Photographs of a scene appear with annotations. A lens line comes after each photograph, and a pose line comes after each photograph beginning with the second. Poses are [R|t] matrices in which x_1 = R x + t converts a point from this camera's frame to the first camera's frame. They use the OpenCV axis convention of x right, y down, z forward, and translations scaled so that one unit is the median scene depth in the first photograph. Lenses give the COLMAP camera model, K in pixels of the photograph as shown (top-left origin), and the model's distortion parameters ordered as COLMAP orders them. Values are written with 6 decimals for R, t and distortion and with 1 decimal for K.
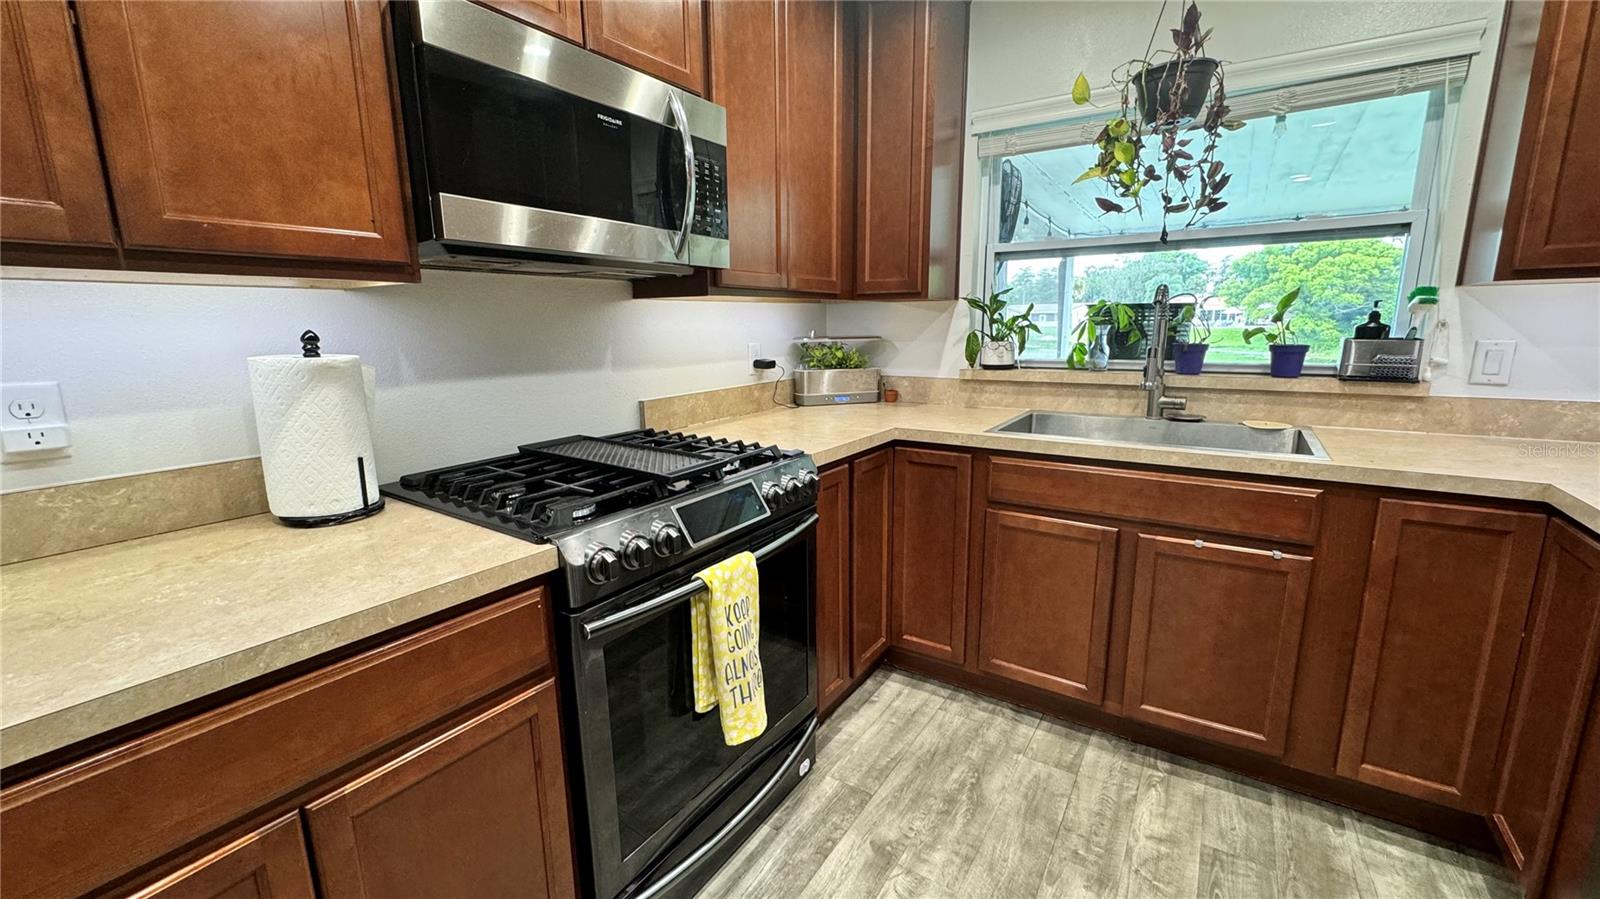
lens RADIAL K [[641.2, 0, 797.4], [0, 641.2, 446.8], [0, 0, 1]] dist [-0.002496, -0.000037]
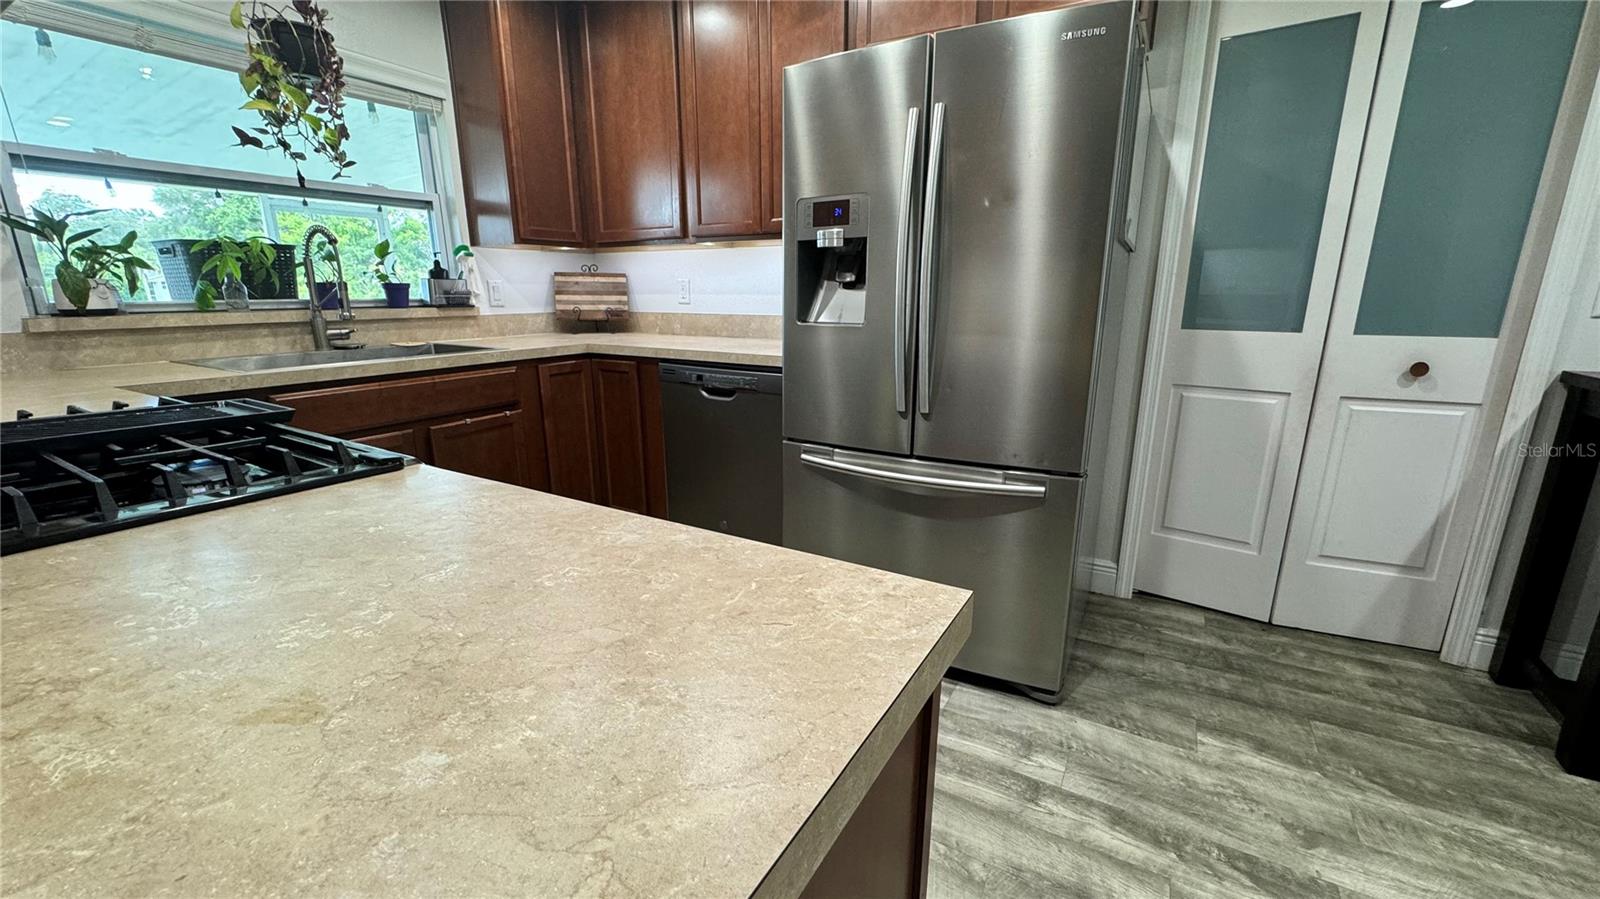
lens RADIAL K [[641.2, 0, 790.9], [0, 641.2, 452.4], [0, 0, 1]] dist [-0.002496, -0.000037]
pose [[-0.043768, -0.232946, 0.971504, -0.684129], [0.191164, 0.952515, 0.237005, 0.017797], [-0.980582, 0.196090, 0.002842, 0.281184]]
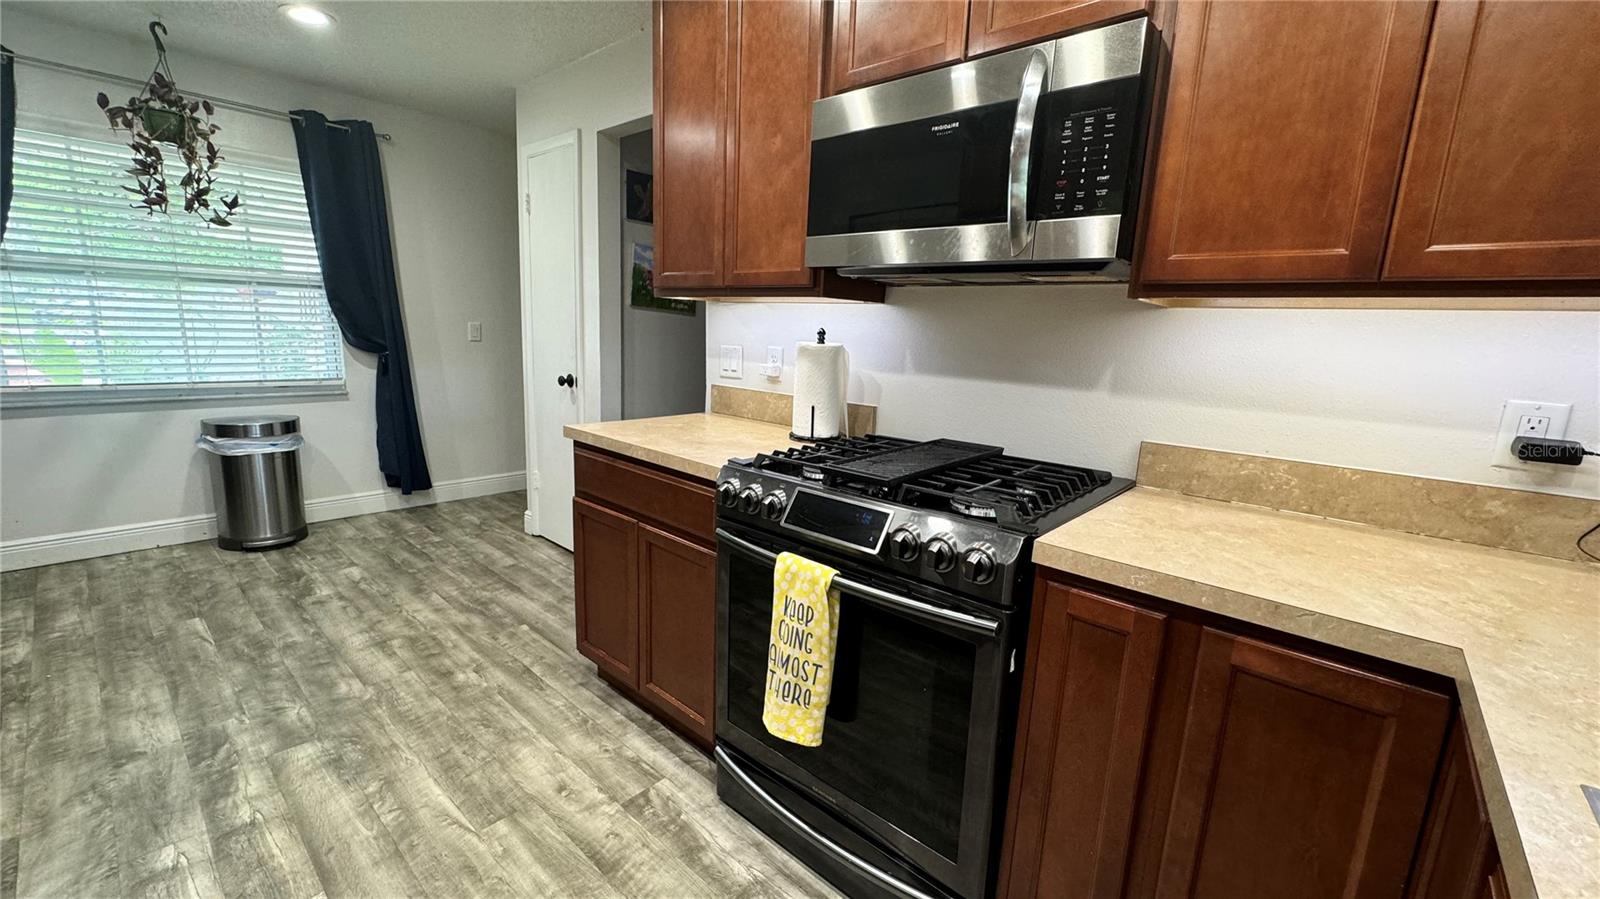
lens RADIAL K [[641.2, 0, 802.7], [0, 641.2, 450.7], [0, 0, 1]] dist [-0.002496, -0.000037]
pose [[-0.136742, 0.189971, -0.972221, 0.588313], [-0.226588, 0.949422, 0.217385, -0.142316], [0.964344, 0.250019, -0.086781, 0.723211]]
